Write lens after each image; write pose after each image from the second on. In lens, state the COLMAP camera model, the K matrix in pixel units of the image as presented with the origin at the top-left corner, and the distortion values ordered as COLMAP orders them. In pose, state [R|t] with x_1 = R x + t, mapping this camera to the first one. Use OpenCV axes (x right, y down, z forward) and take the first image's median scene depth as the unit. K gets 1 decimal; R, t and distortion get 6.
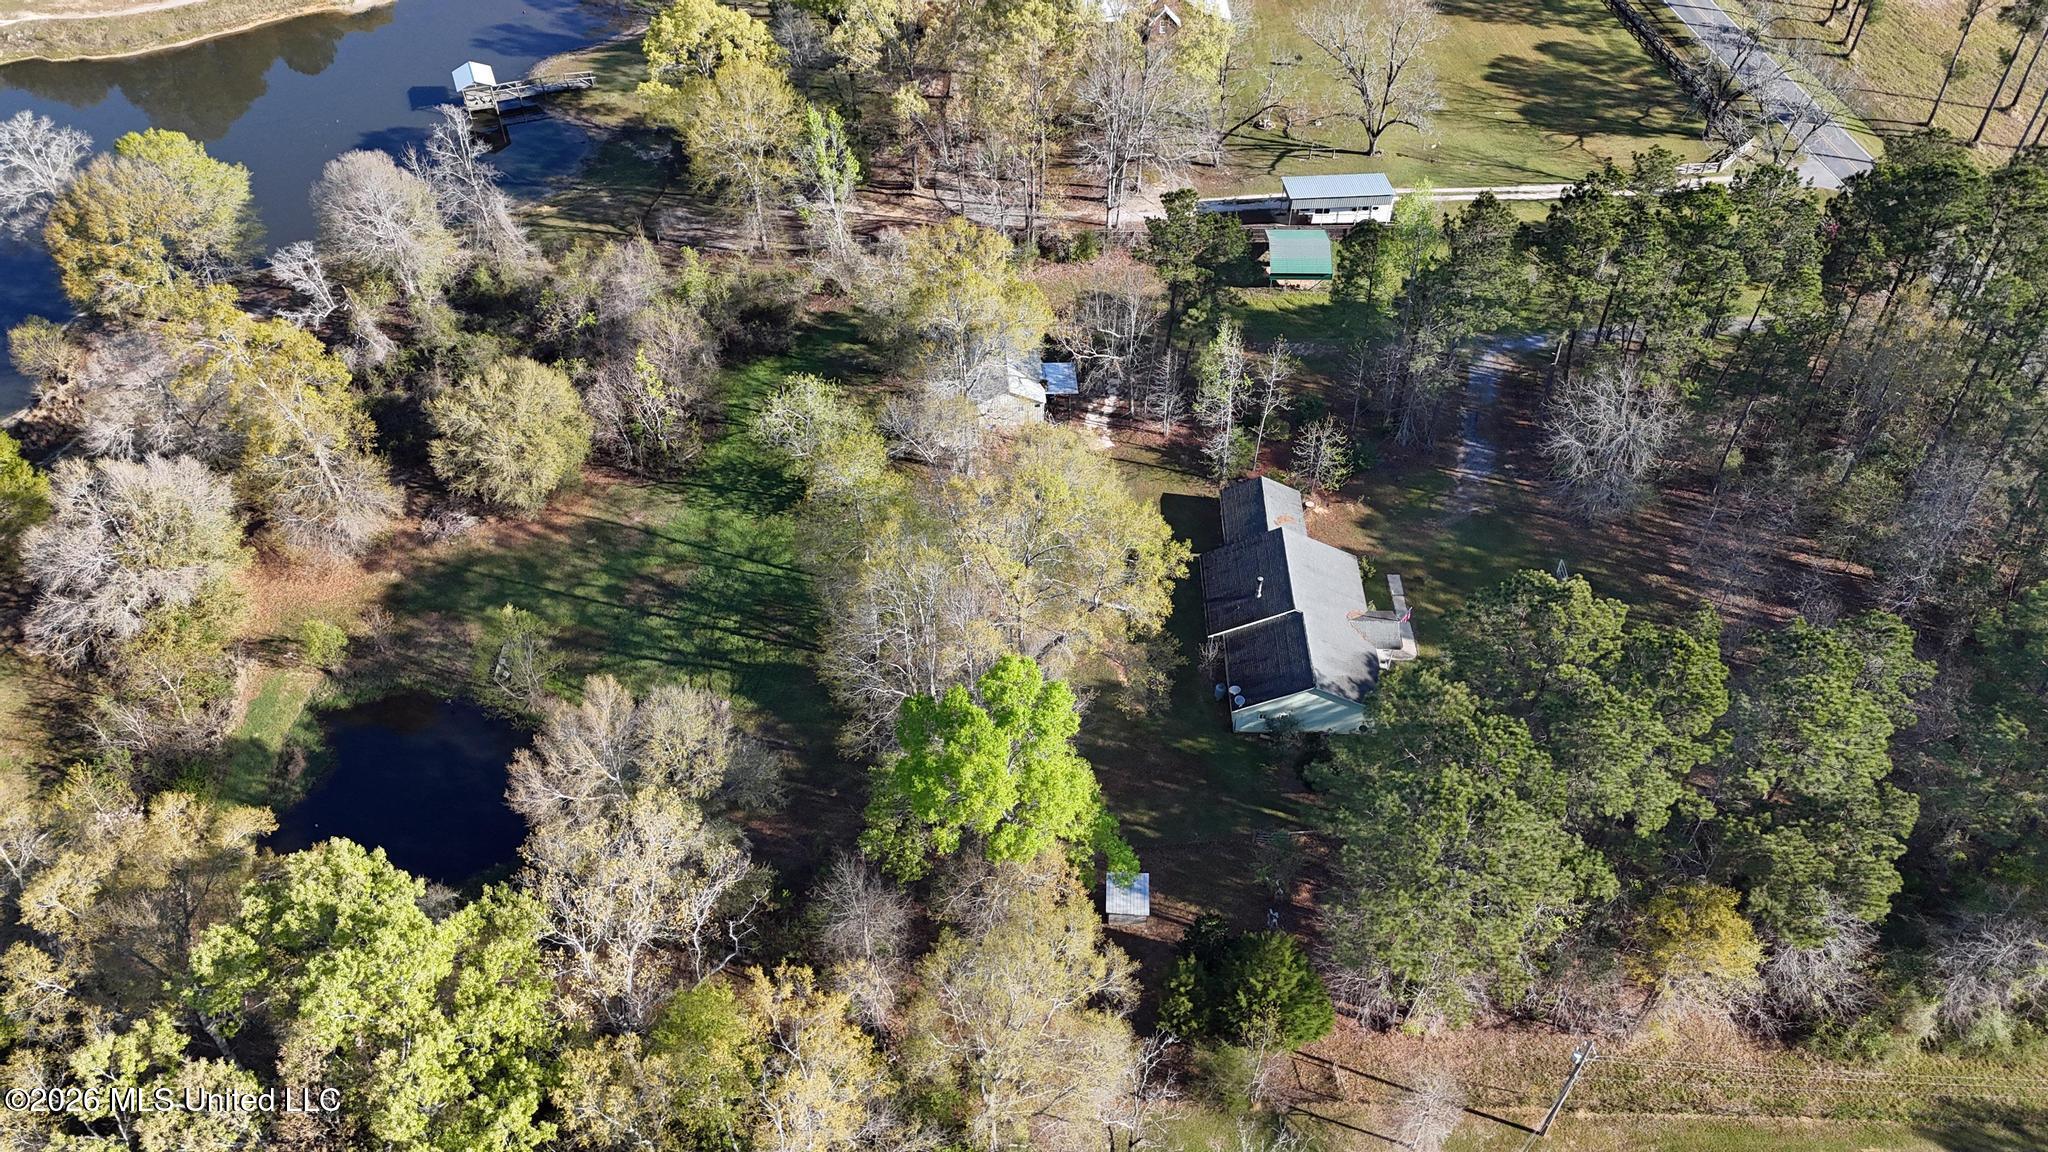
lens RADIAL K [[1494.8, 0, 1024.0], [0, 1494.8, 576.0], [0, 0, 1]] dist [0.093718, -0.084661]
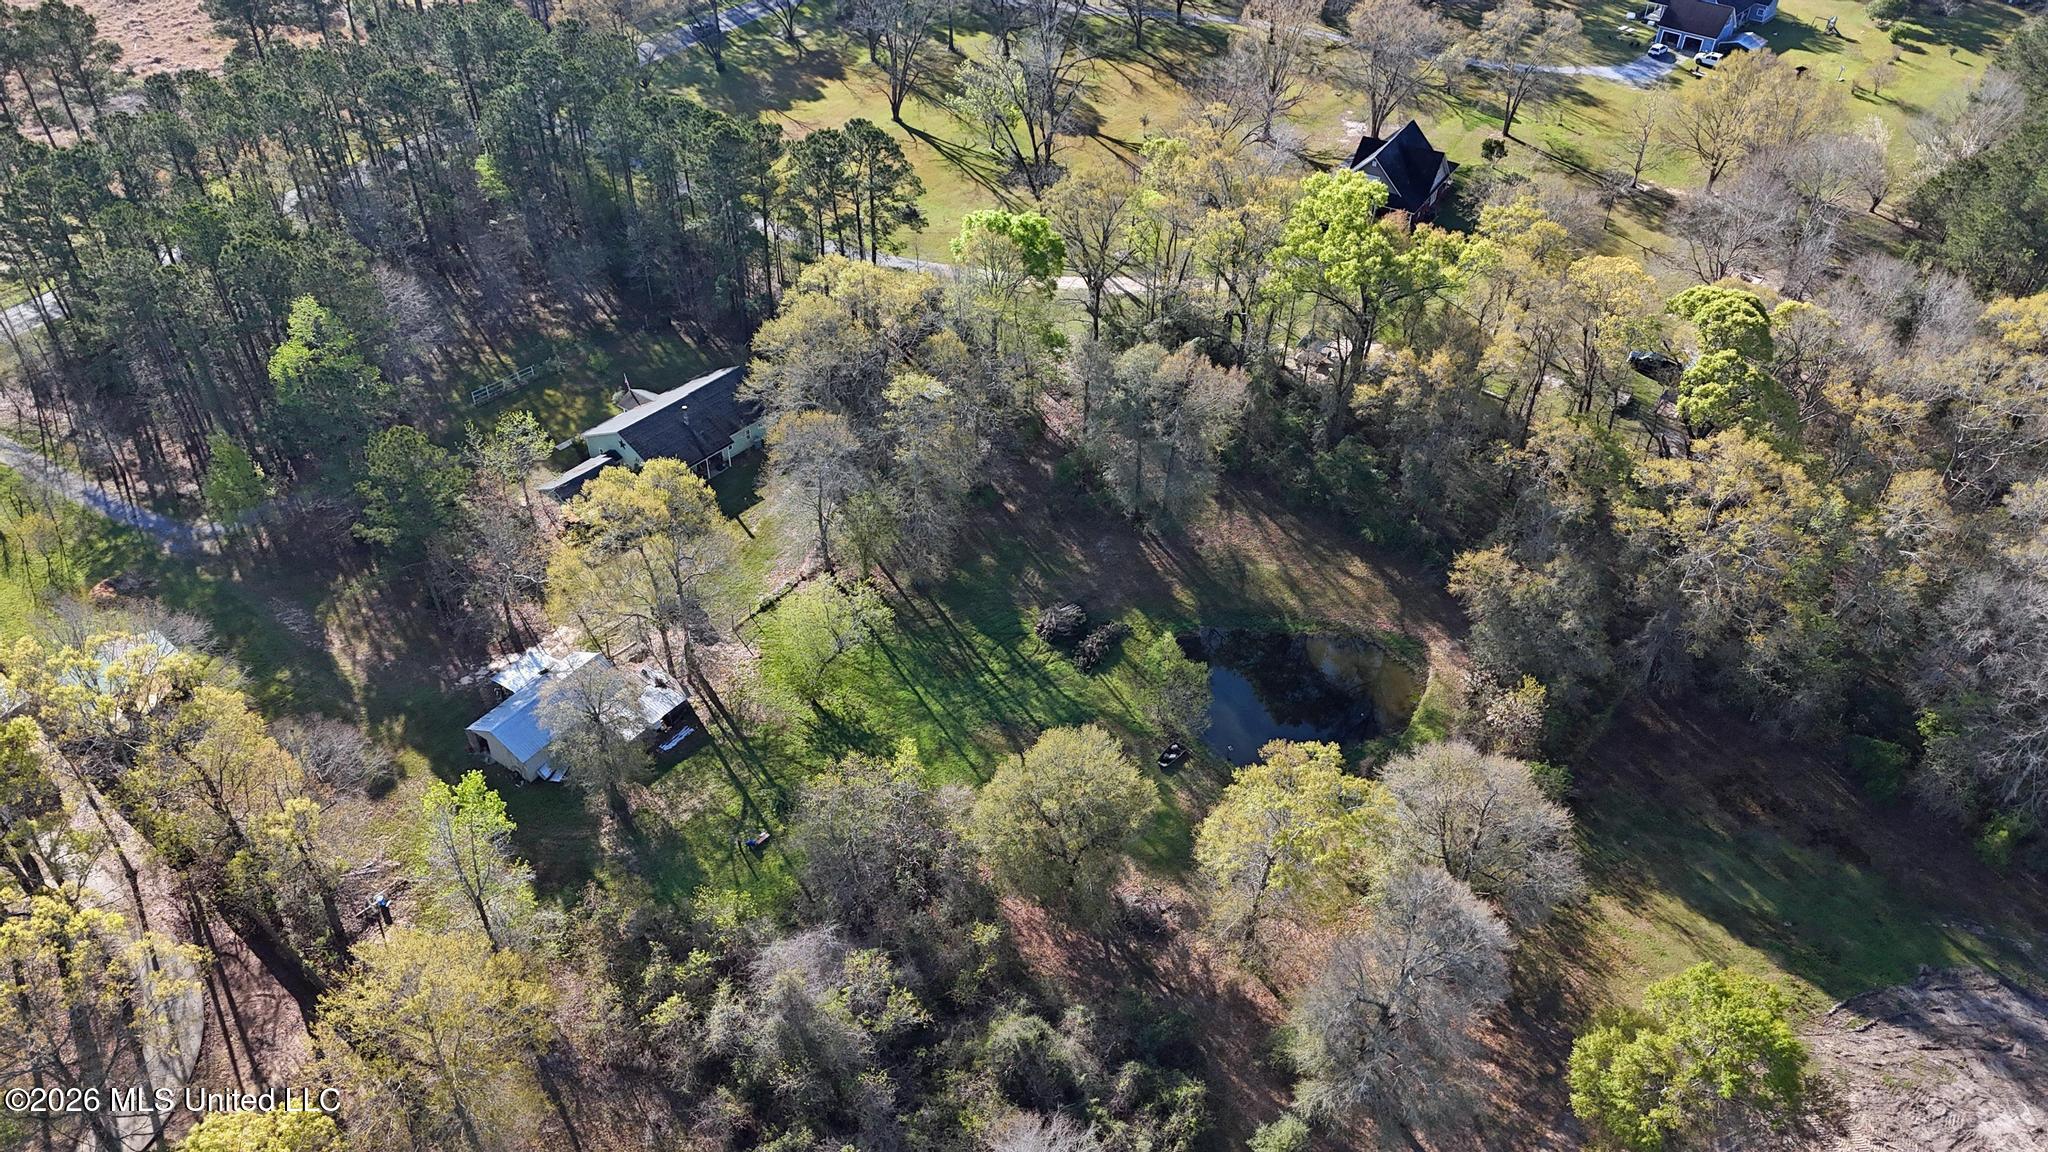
lens RADIAL K [[1494.8, 0, 1024.0], [0, 1494.8, 576.0], [0, 0, 1]] dist [0.093718, -0.084661]
pose [[-0.781542, -0.402872, 0.476325, -0.661841], [0.428135, 0.208974, 0.879221, -0.870440], [-0.453753, 0.891080, 0.009161, 0.860813]]
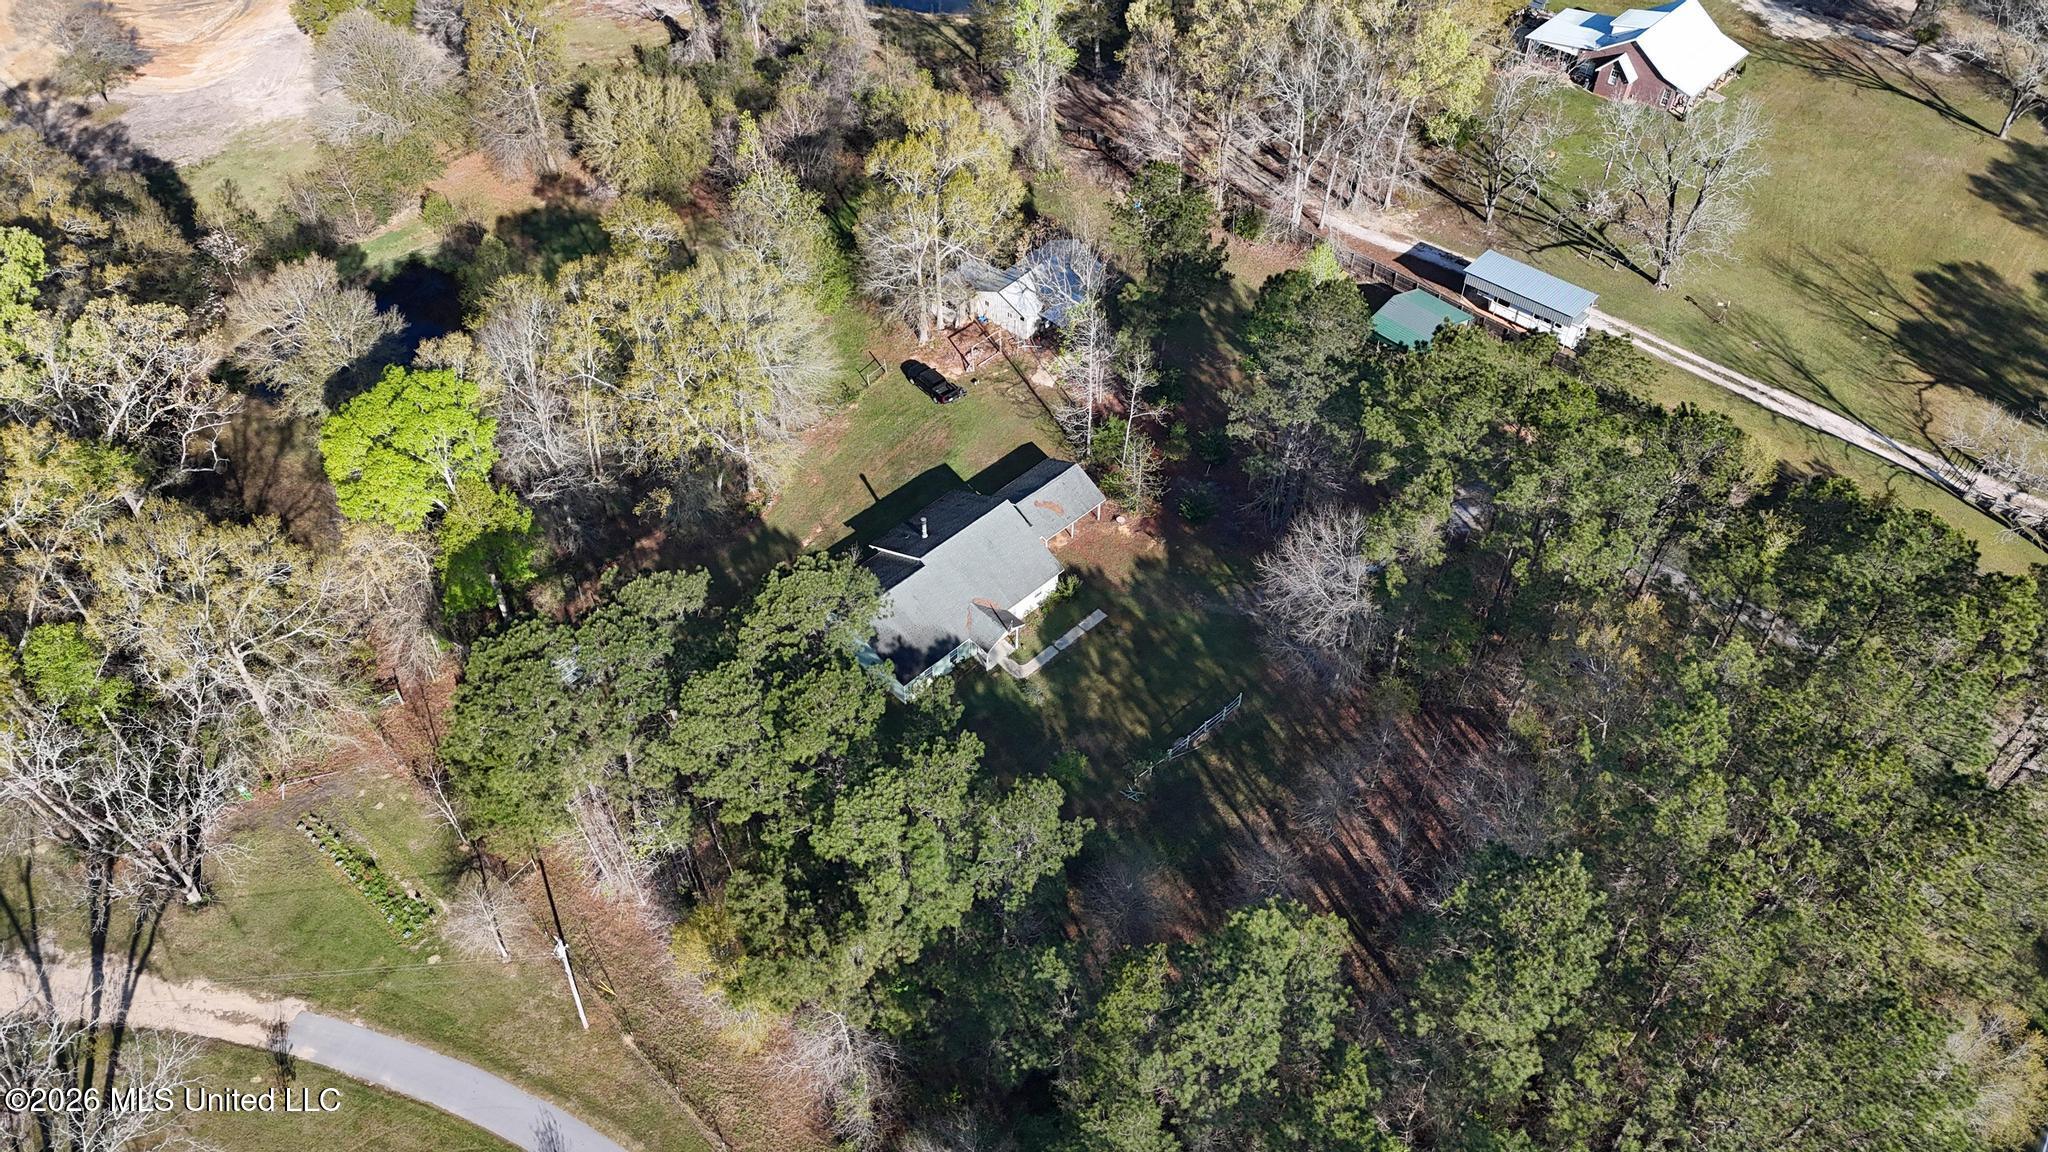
lens RADIAL K [[1494.8, 0, 1024.0], [0, 1494.8, 576.0], [0, 0, 1]] dist [0.093718, -0.084661]
pose [[0.708915, 0.510394, -0.486762, 0.619096], [-0.494401, 0.851818, 0.173131, -0.149180], [0.502998, 0.117920, 0.856206, 0.164016]]
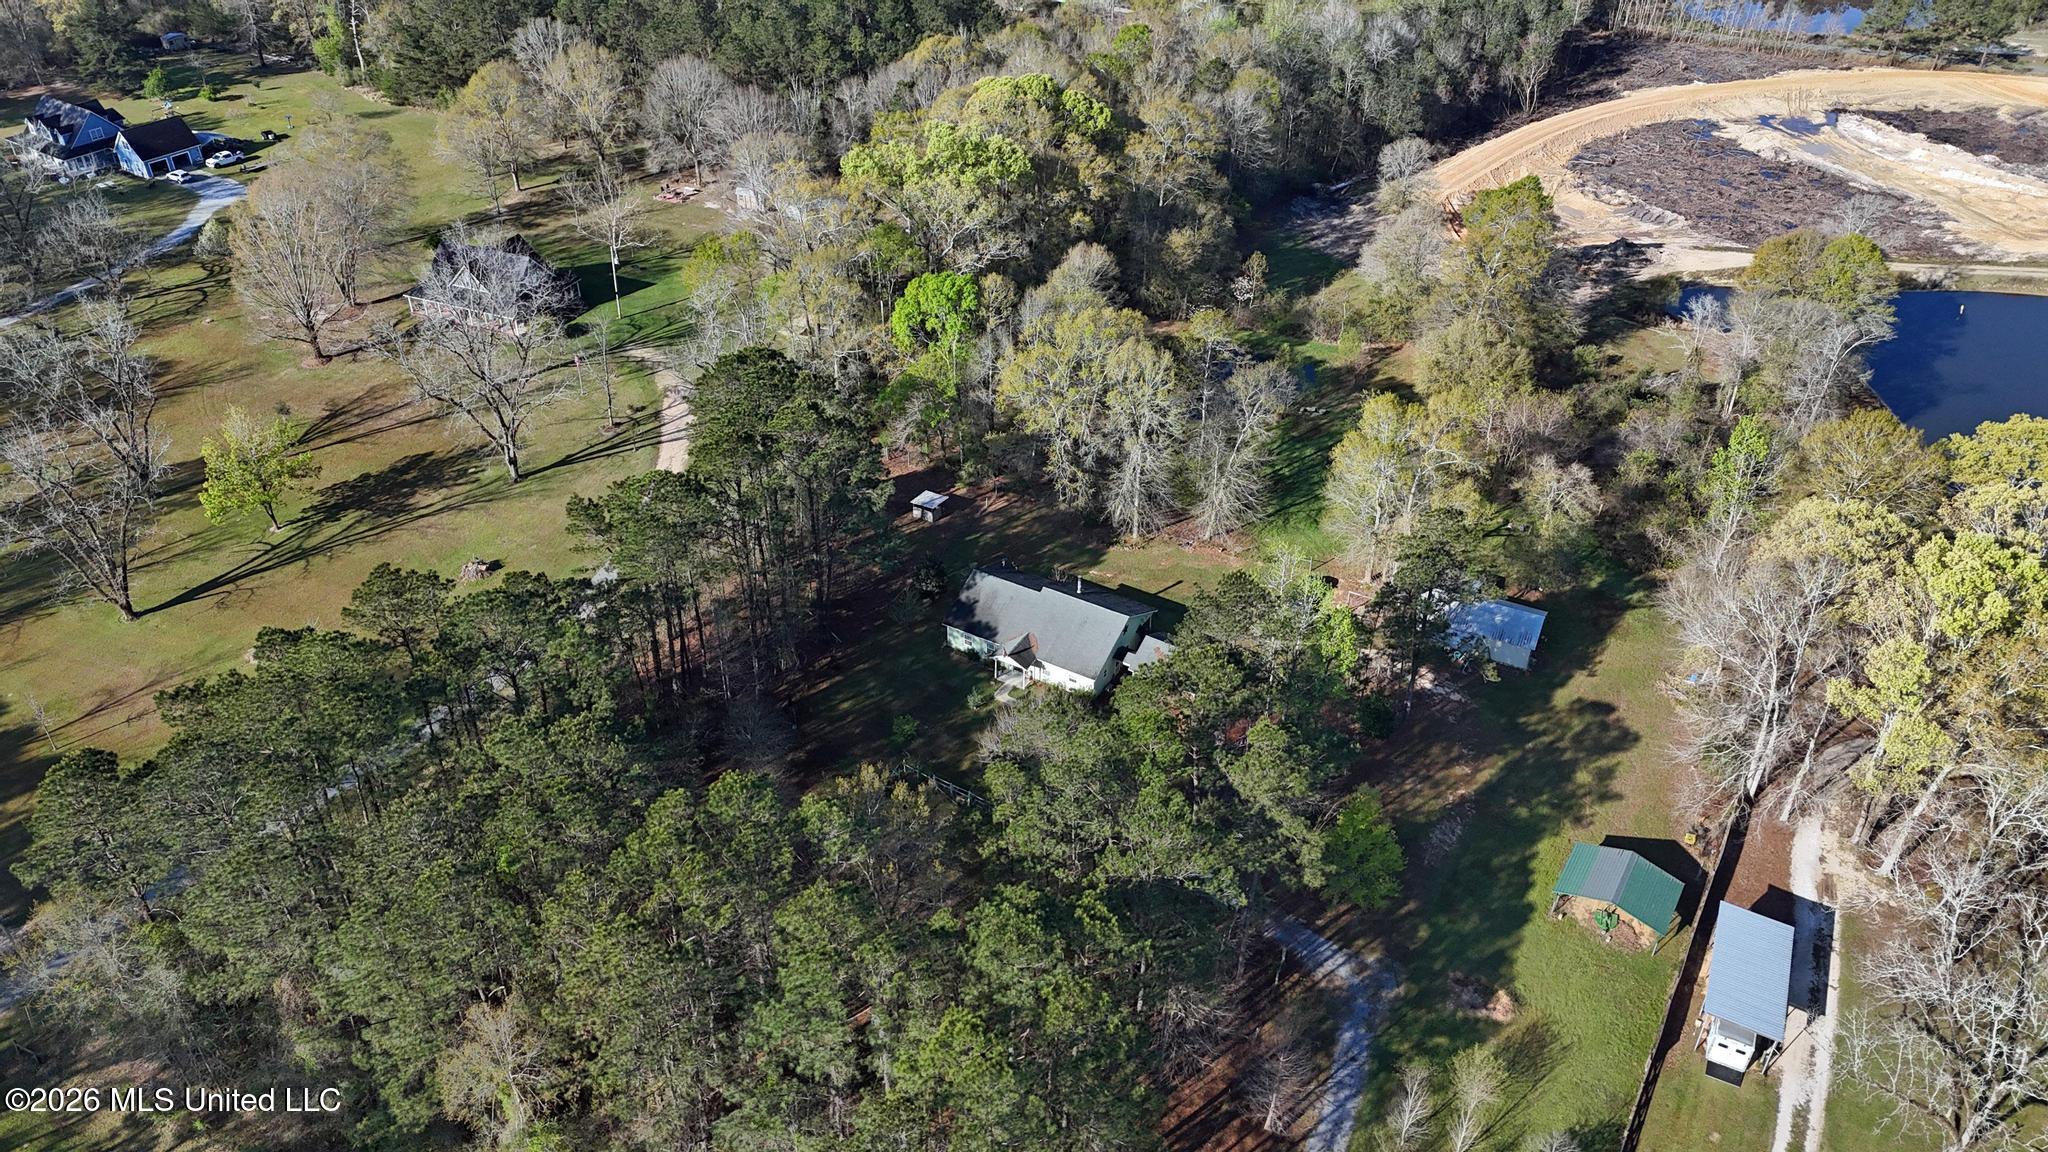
lens RADIAL K [[1494.8, 0, 1024.0], [0, 1494.8, 576.0], [0, 0, 1]] dist [0.093718, -0.084661]
pose [[-0.510392, 0.485928, -0.709489, 0.923399], [-0.608600, 0.378773, 0.697235, -0.724226], [0.607541, 0.787658, 0.102413, 0.739479]]
